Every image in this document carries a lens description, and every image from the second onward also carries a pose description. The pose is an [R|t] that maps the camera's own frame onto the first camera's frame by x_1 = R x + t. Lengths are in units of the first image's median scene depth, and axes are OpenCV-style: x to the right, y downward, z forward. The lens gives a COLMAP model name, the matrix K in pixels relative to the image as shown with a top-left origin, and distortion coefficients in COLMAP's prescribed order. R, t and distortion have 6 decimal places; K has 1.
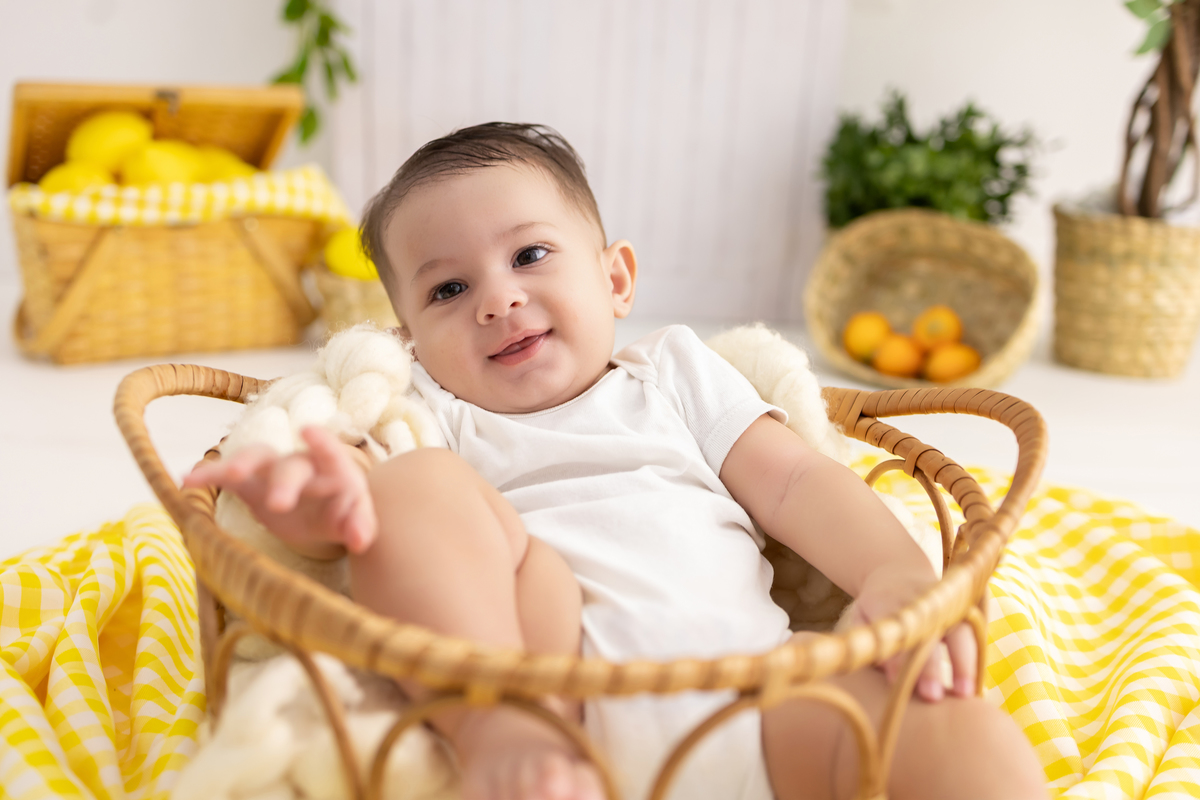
lens RADIAL K [[1213.5, 0, 600.0], [0, 1213.5, 400.0], [0, 0, 1]] dist [0.015599, -0.011404]
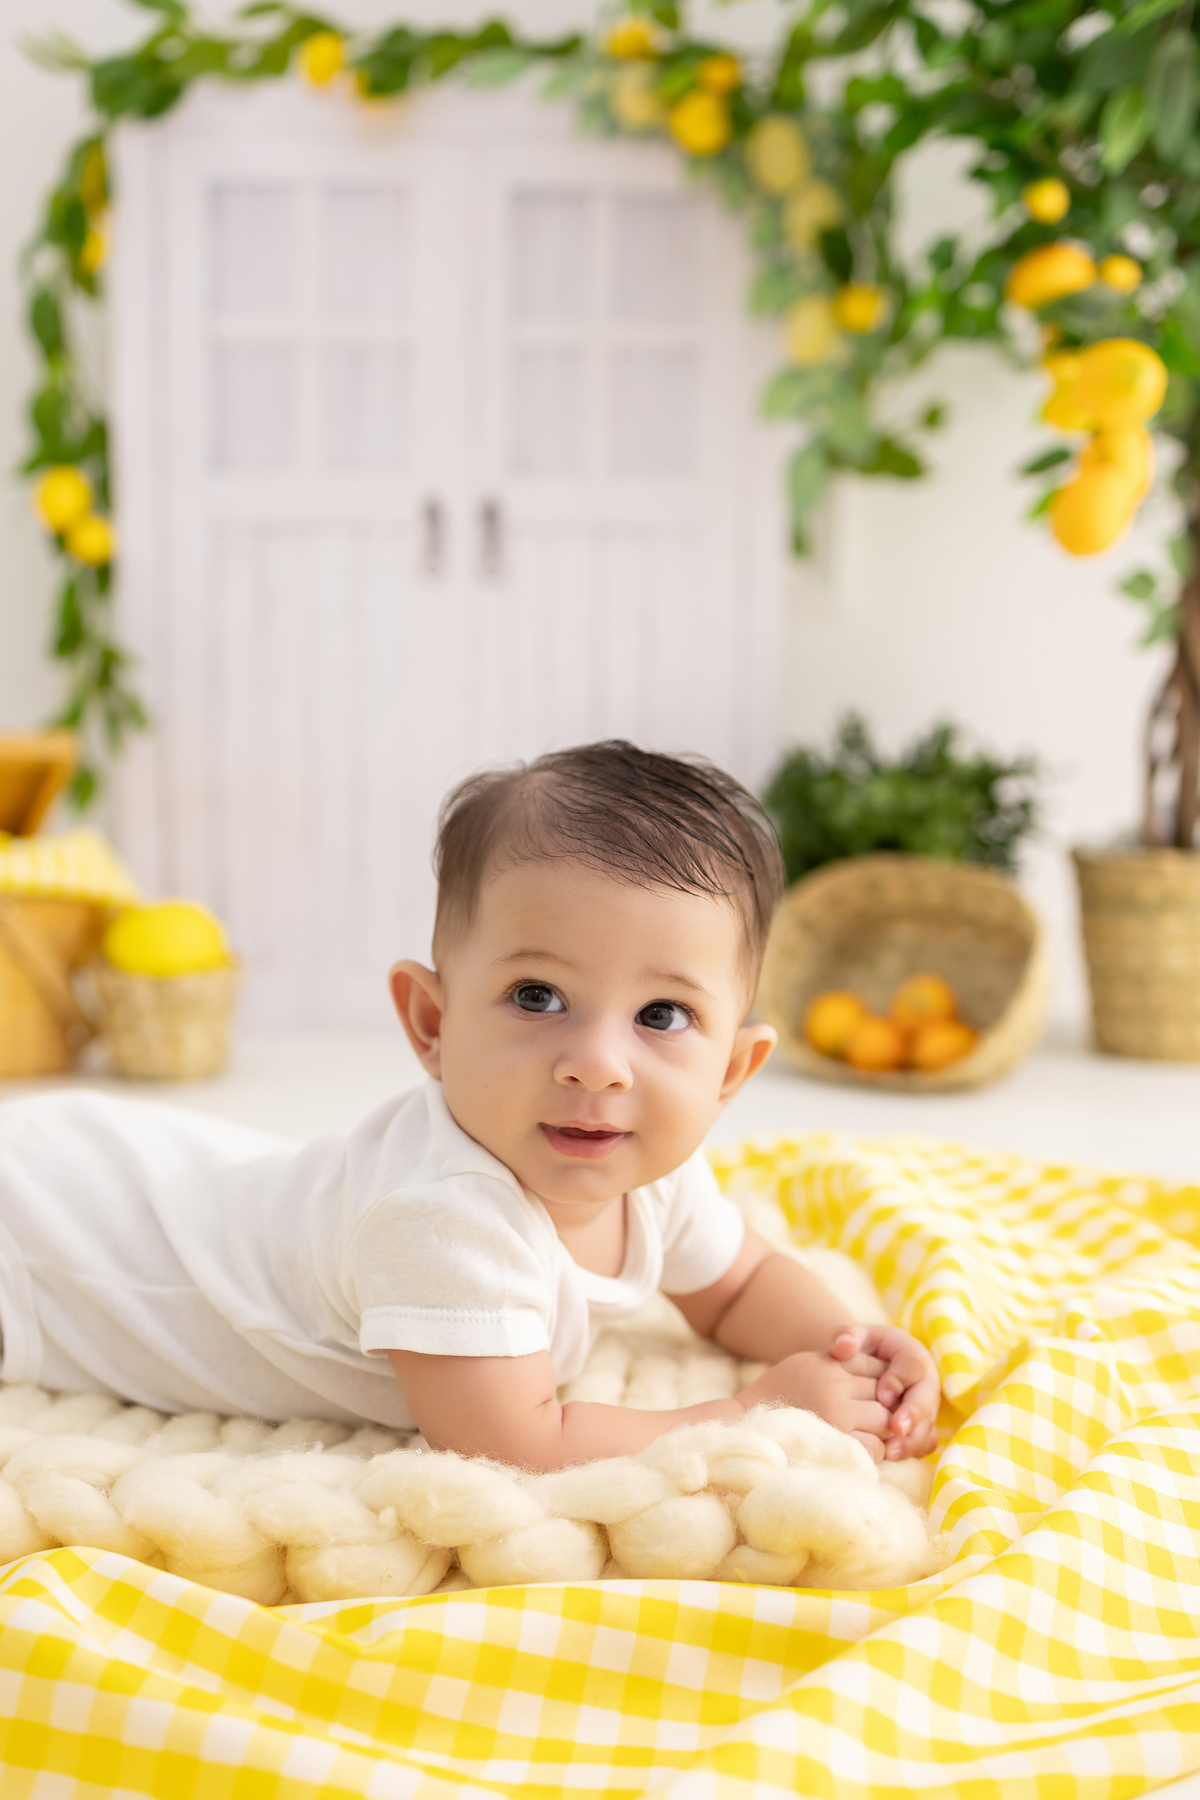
lens RADIAL K [[1820.2, 0, 596.7], [0, 1820.2, 911.2], [0, 0, 1]] dist [0.015599, -0.011404]
pose [[0.998207, -0.044106, 0.040458, 0.031351], [0.050867, 0.981392, -0.185154, 0.082831], [-0.031539, 0.186881, 0.981876, -0.116702]]
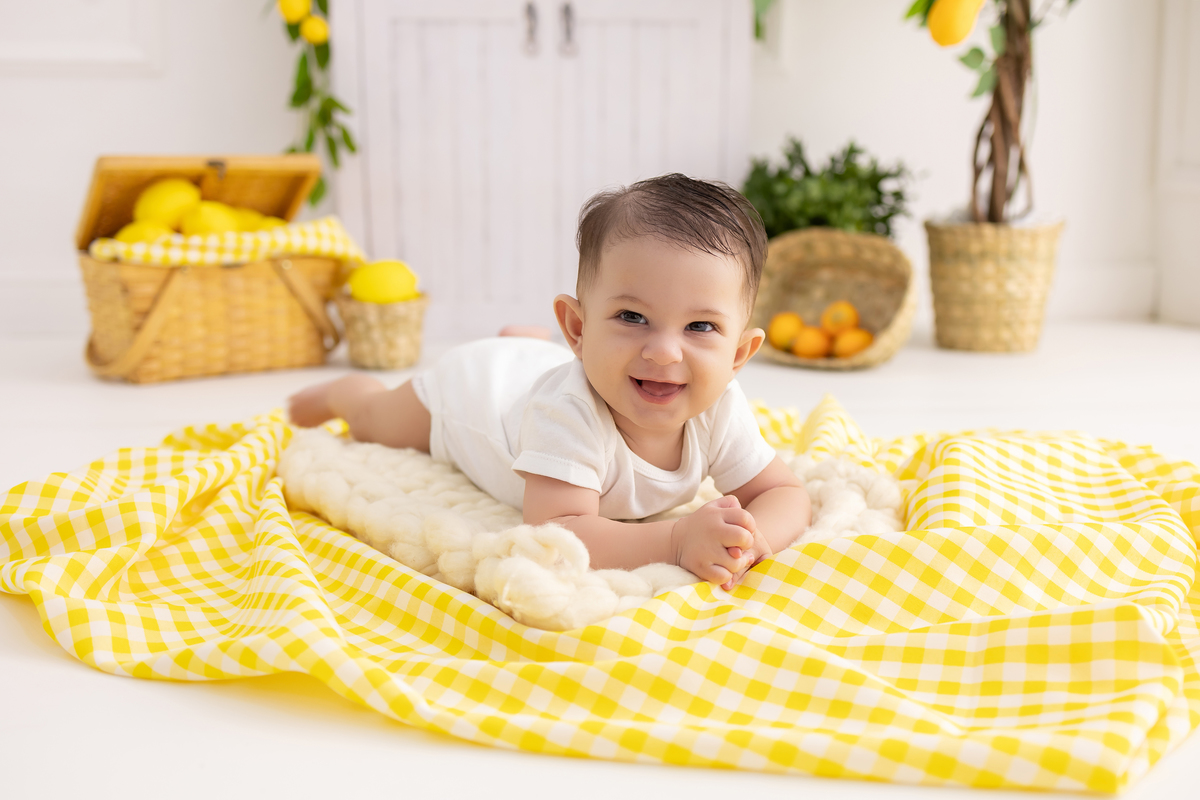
lens RADIAL K [[1254.2, 0, 604.9], [0, 1254.2, 396.5], [0, 0, 1]] dist [0.014902, 0.007108]
pose [[0.996085, -0.059222, 0.065629, -0.055333], [0.064467, 0.994633, -0.080922, 0.111410], [-0.060485, 0.084836, 0.994557, -0.272916]]
